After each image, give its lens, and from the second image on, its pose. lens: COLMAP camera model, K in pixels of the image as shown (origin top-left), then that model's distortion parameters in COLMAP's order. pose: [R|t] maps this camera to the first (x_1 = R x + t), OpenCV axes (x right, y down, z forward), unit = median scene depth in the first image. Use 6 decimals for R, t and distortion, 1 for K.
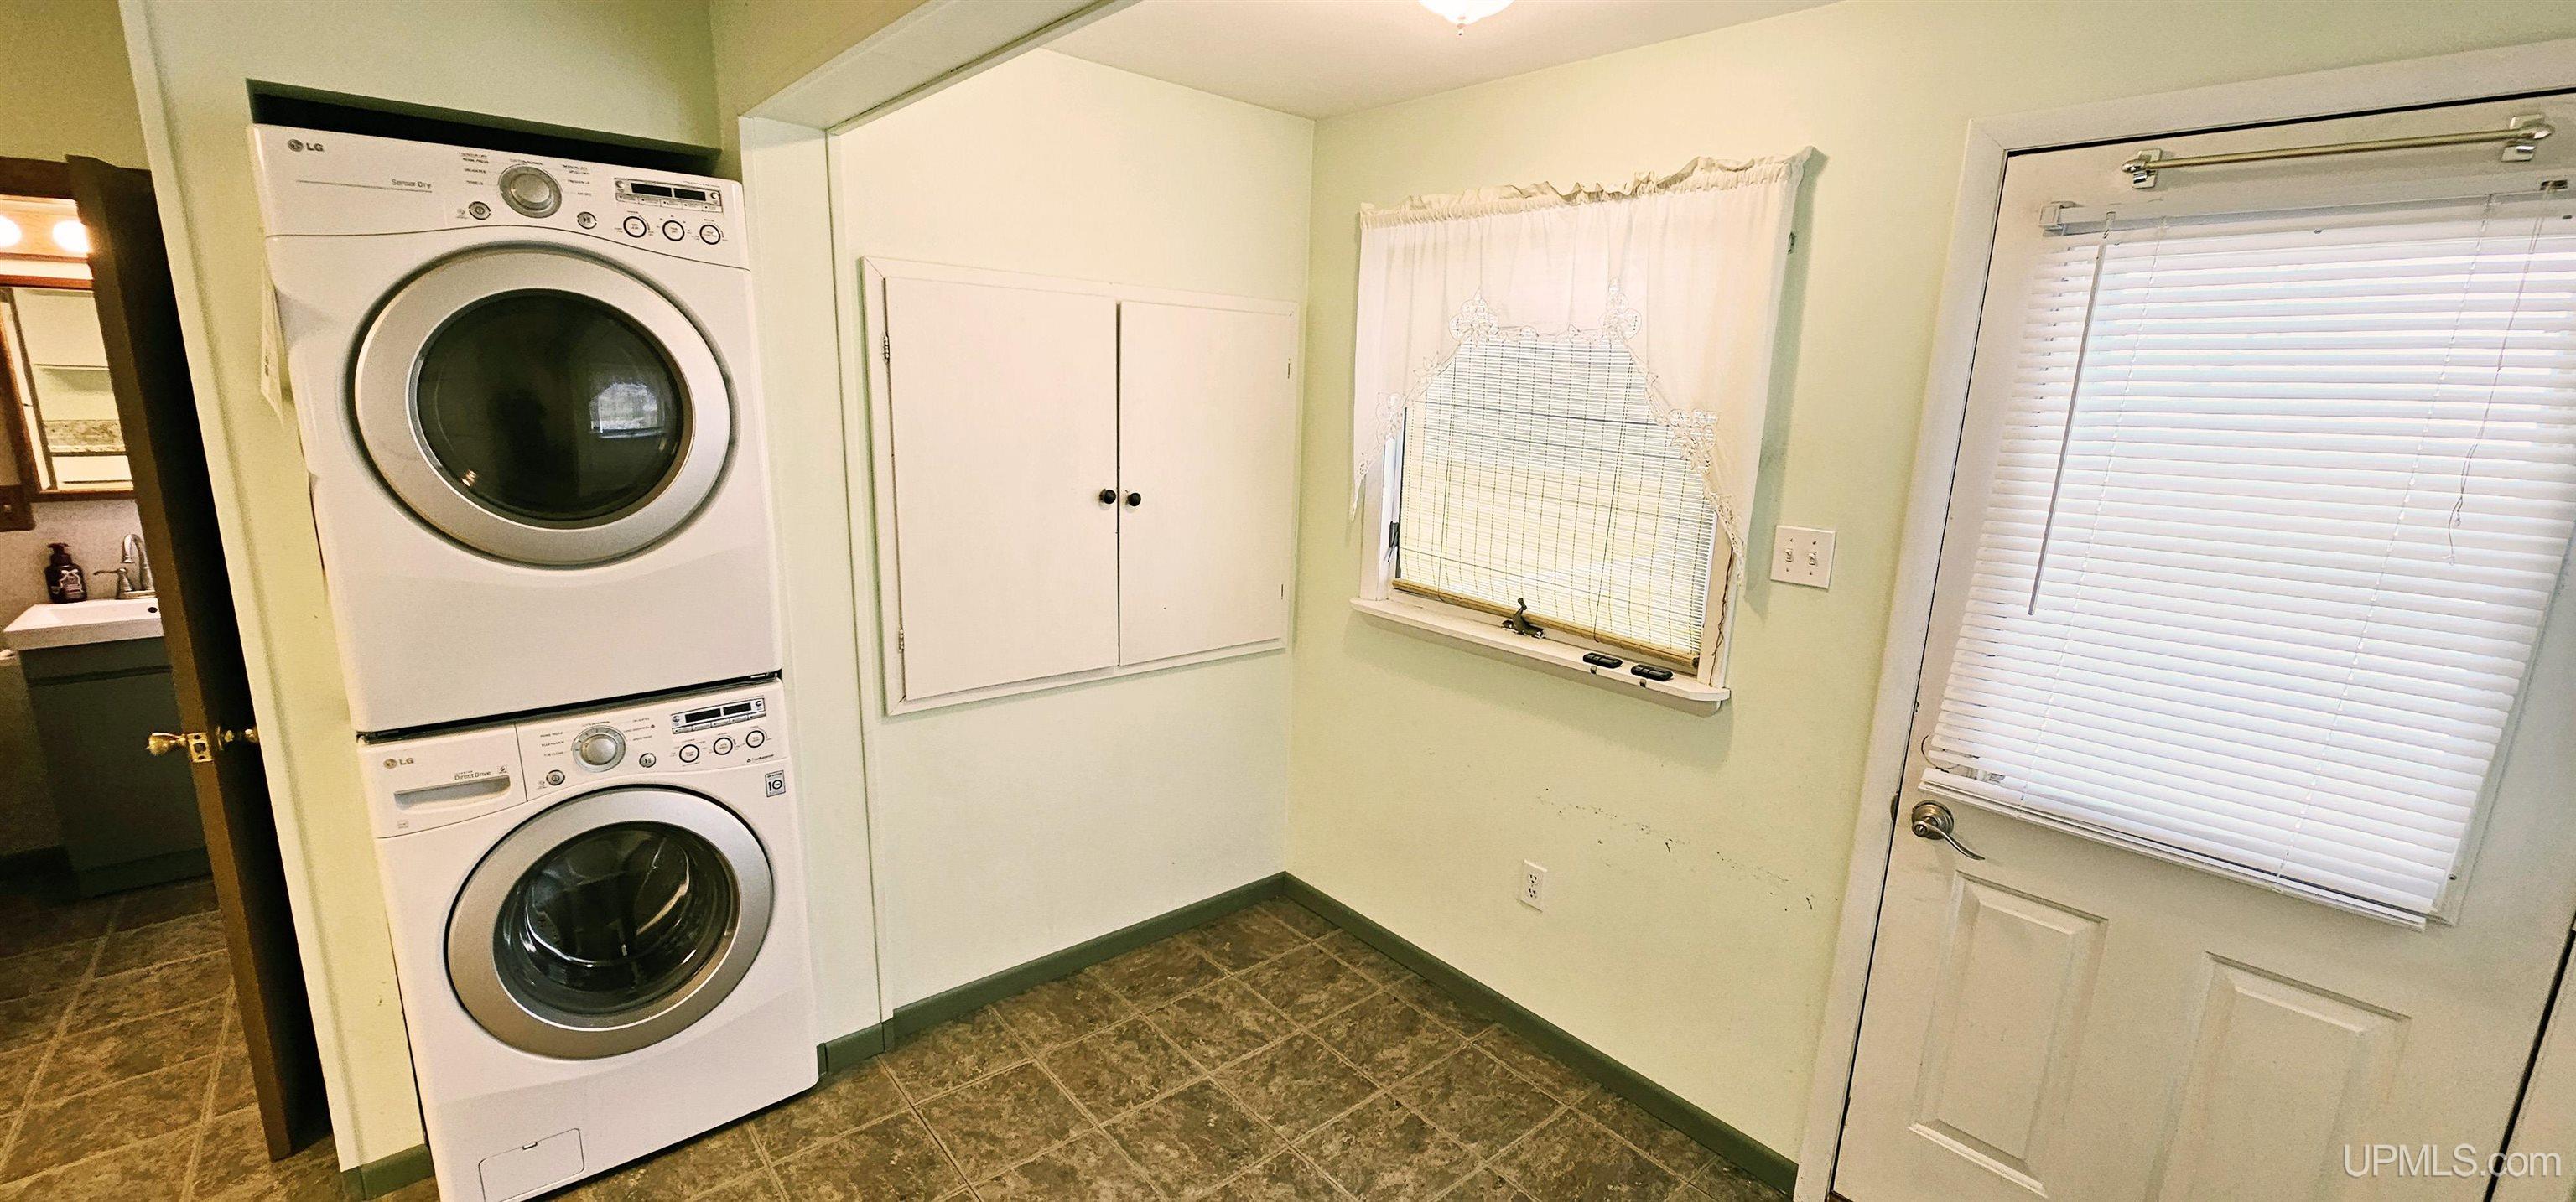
lens RADIAL K [[1041.7, 0, 1281.8], [0, 1041.7, 608.3], [0, 0, 1]] dist [0.001612, -0.000010]
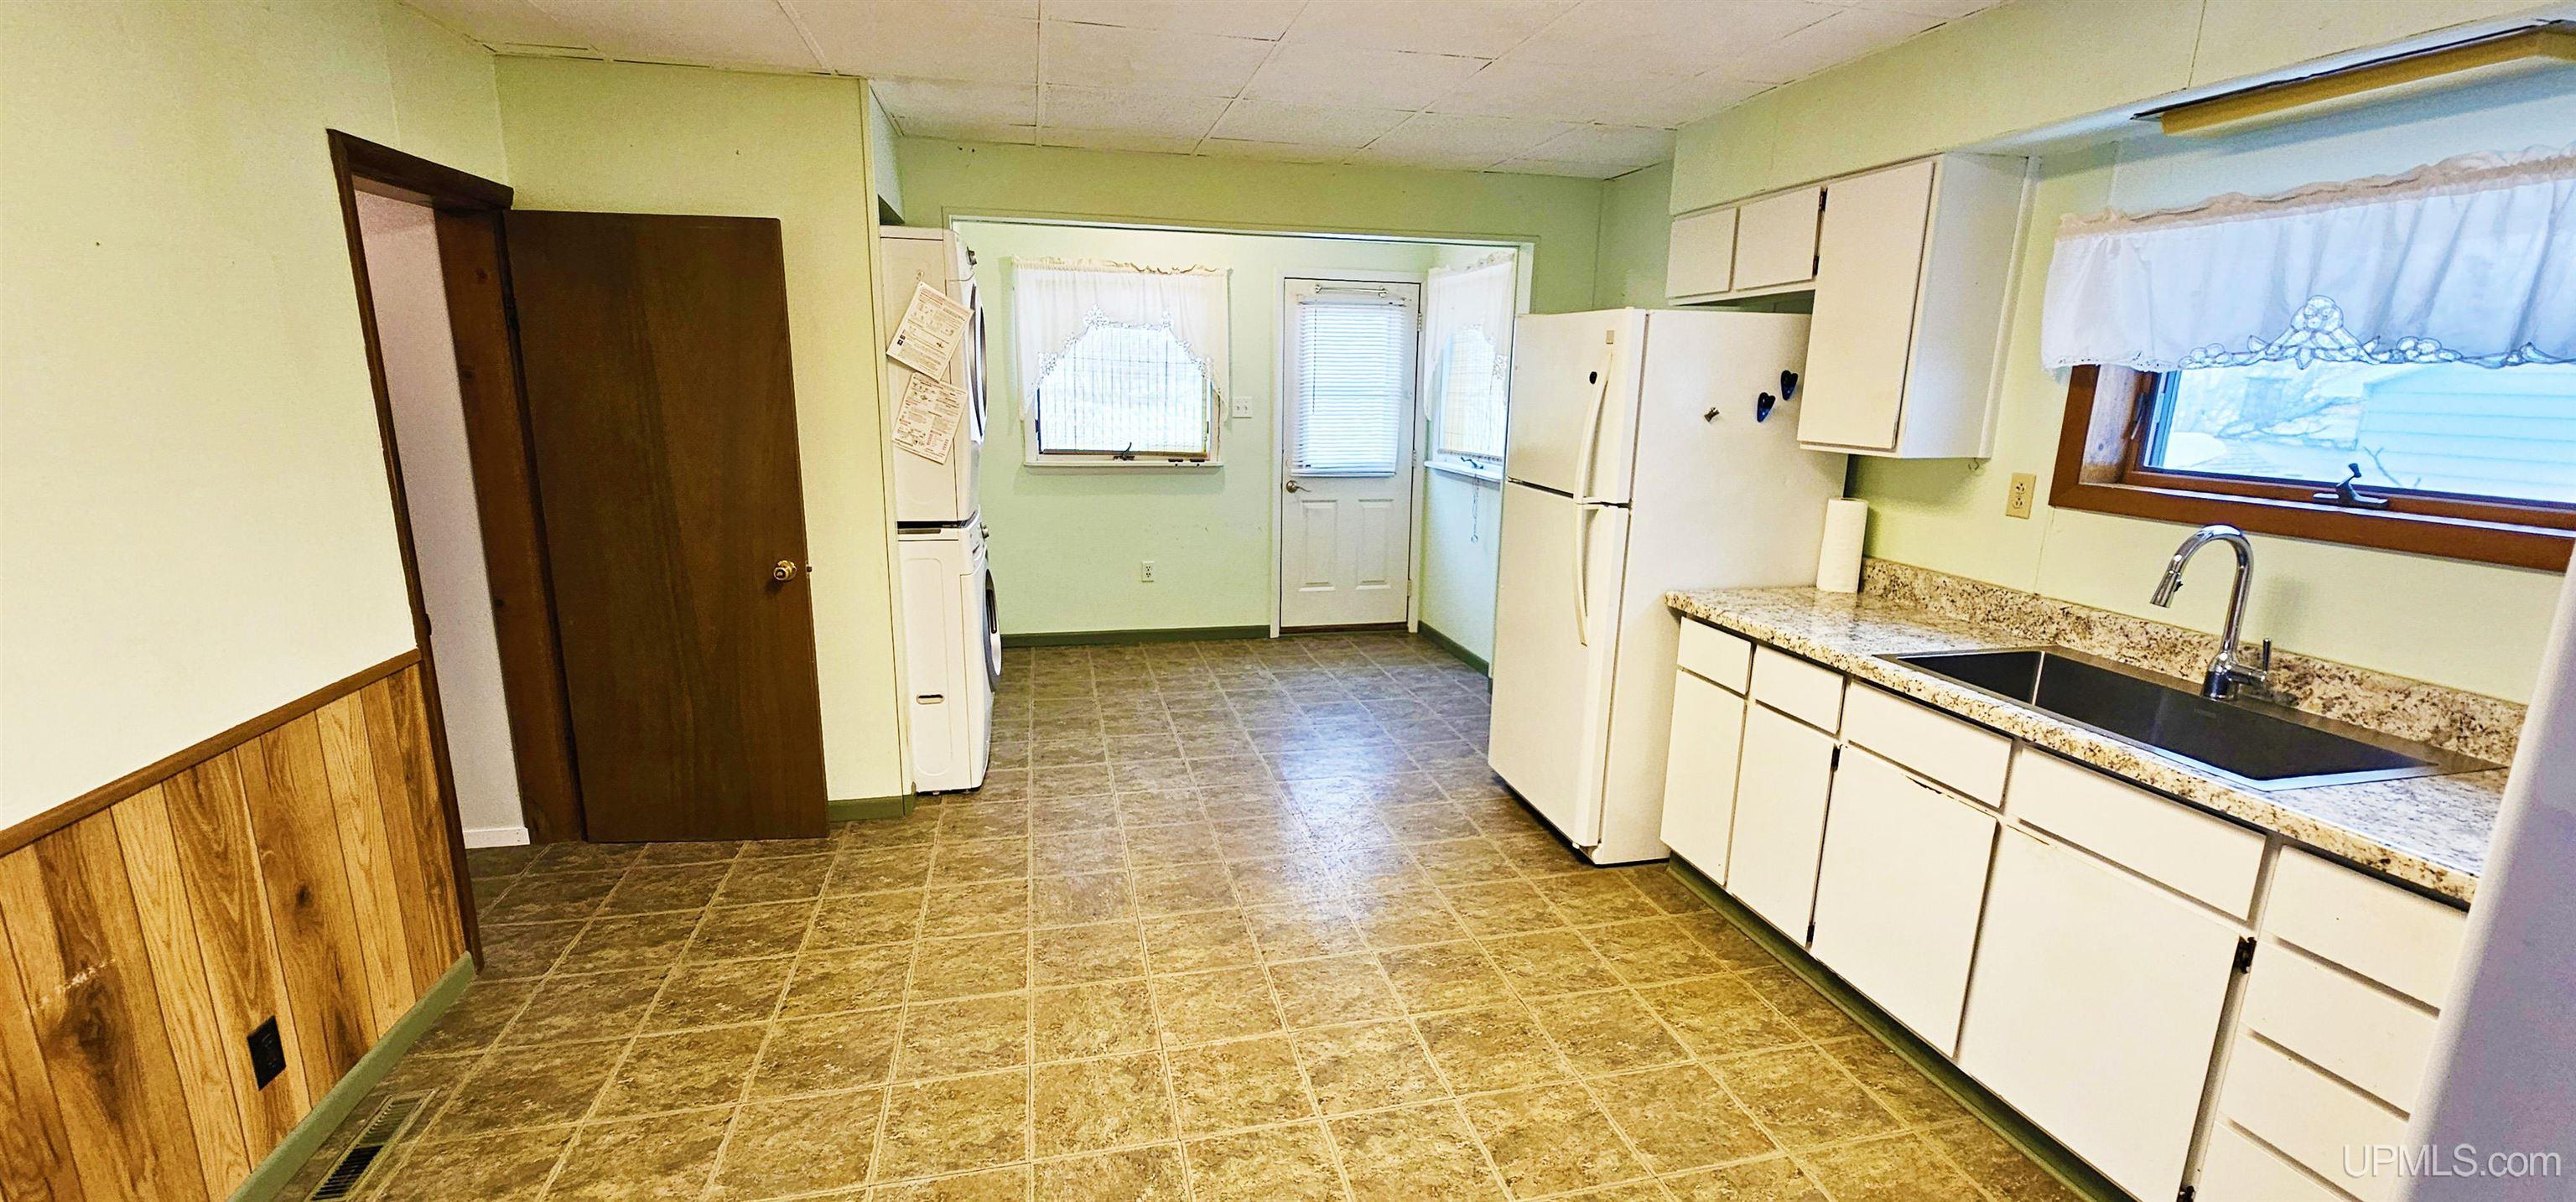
lens RADIAL K [[1041.7, 0, 1275.6], [0, 1041.7, 608.9], [0, 0, 1]] dist [0.001612, -0.000010]
pose [[0.465342, -0.219005, 0.857609, -1.813995], [0.190629, 0.970966, 0.144516, 0.082189], [-0.864359, 0.096235, 0.493581, -0.397870]]
